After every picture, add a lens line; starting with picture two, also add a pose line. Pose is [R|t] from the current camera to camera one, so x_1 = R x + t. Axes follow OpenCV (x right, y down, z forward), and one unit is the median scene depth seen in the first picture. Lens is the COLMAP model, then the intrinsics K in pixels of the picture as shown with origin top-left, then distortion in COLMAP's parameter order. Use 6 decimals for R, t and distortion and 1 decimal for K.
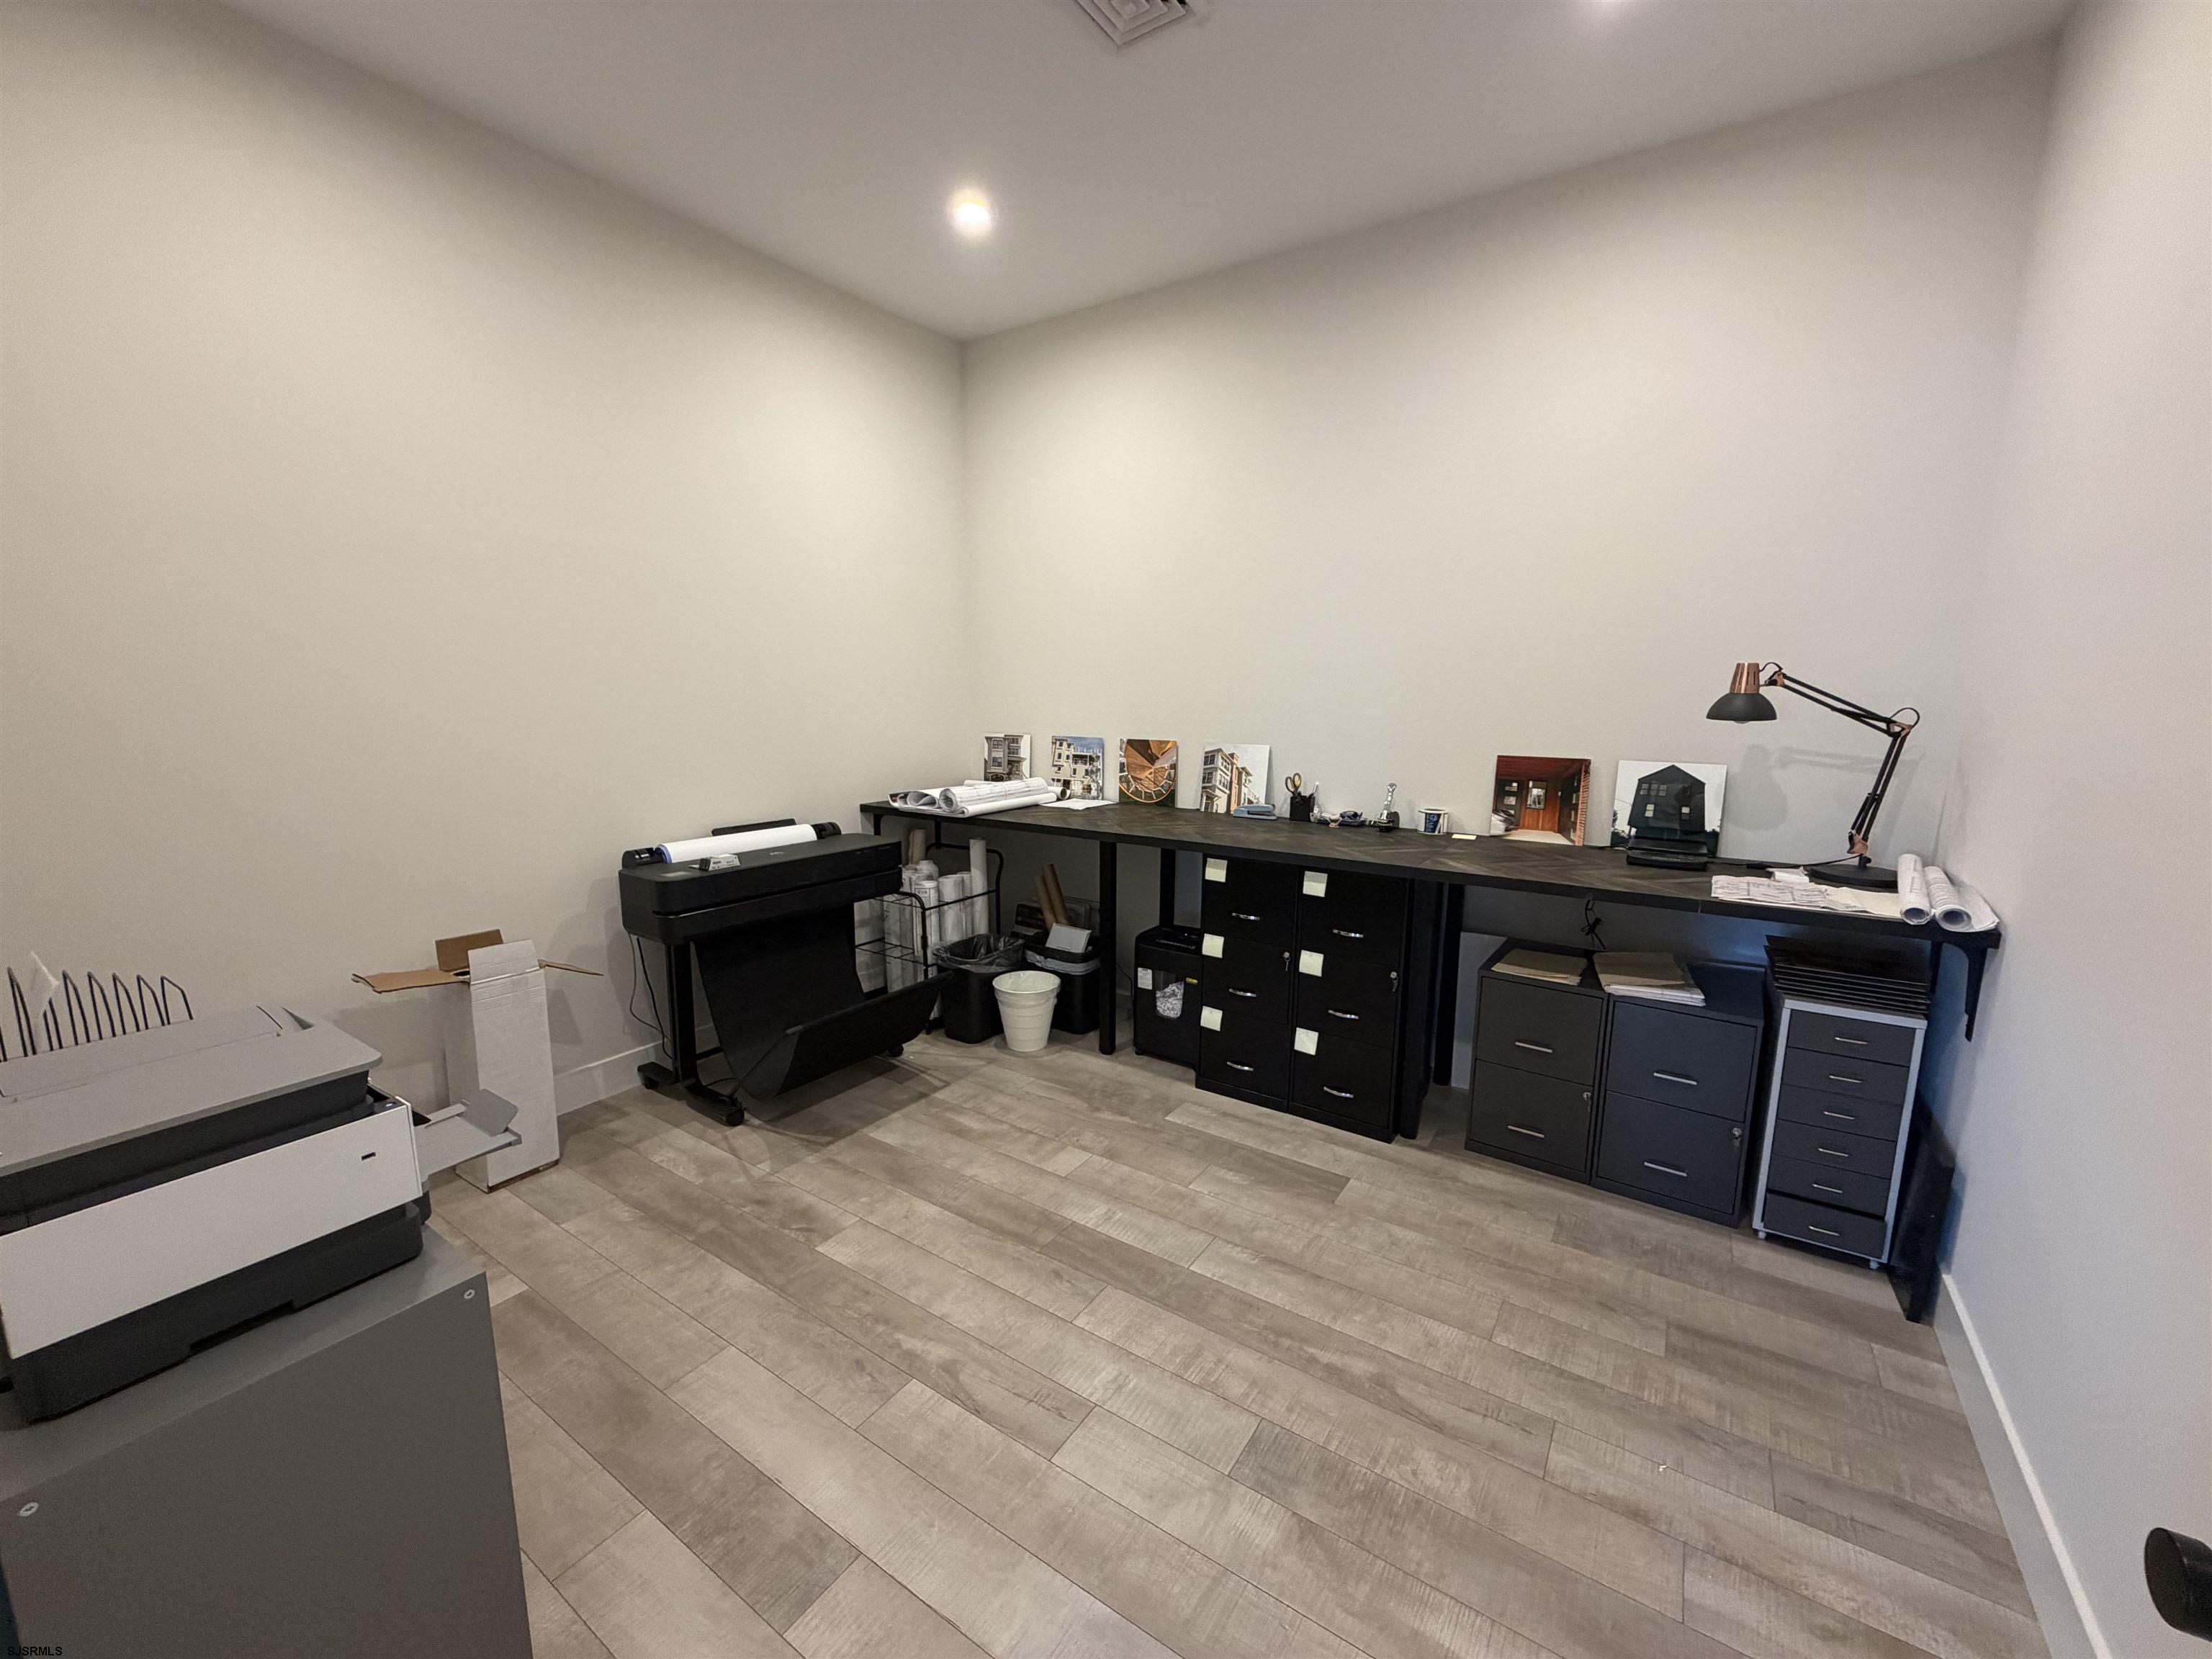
lens RADIAL K [[882.2, 0, 1101.7], [0, 882.2, 827.7], [0, 0, 1]] dist [0.000315, -0.000048]
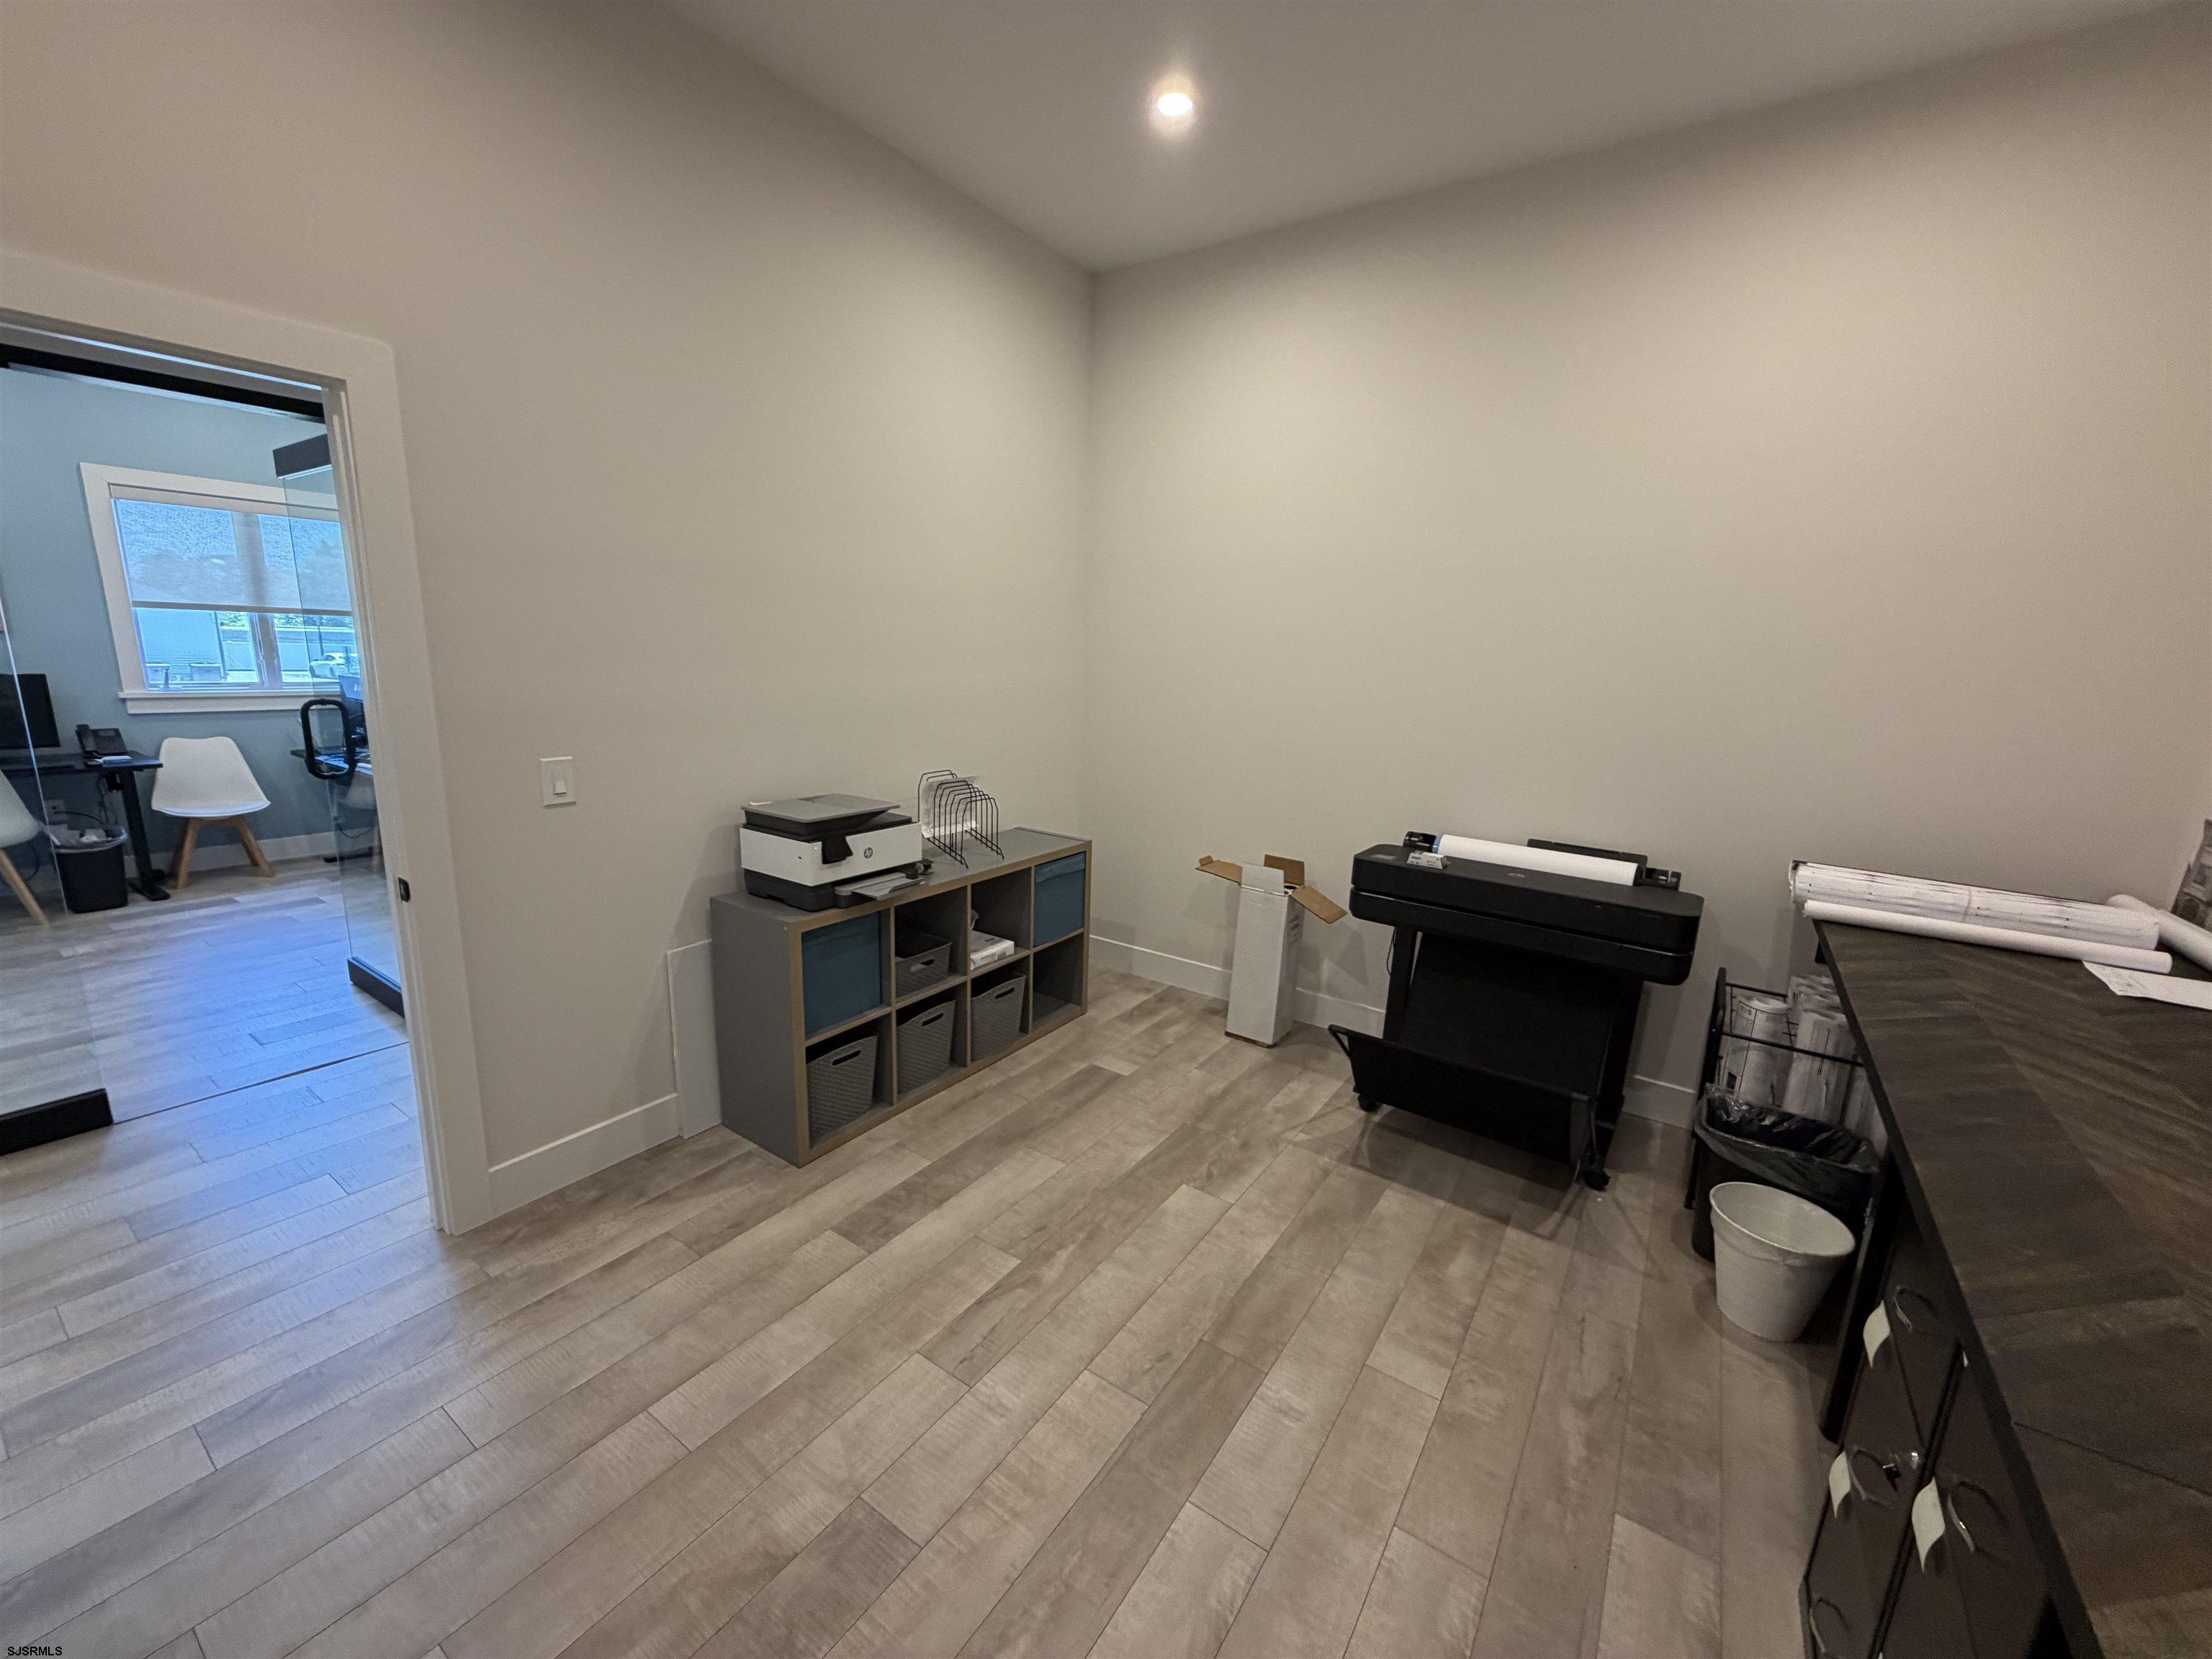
lens RADIAL K [[882.2, 0, 1101.7], [0, 882.2, 827.7], [0, 0, 1]] dist [0.000315, -0.000048]
pose [[-0.009744, 0.196686, -0.980418, 0.737918], [-0.193397, 0.961582, 0.194829, -0.163468], [0.981072, 0.191508, 0.028669, 0.854268]]
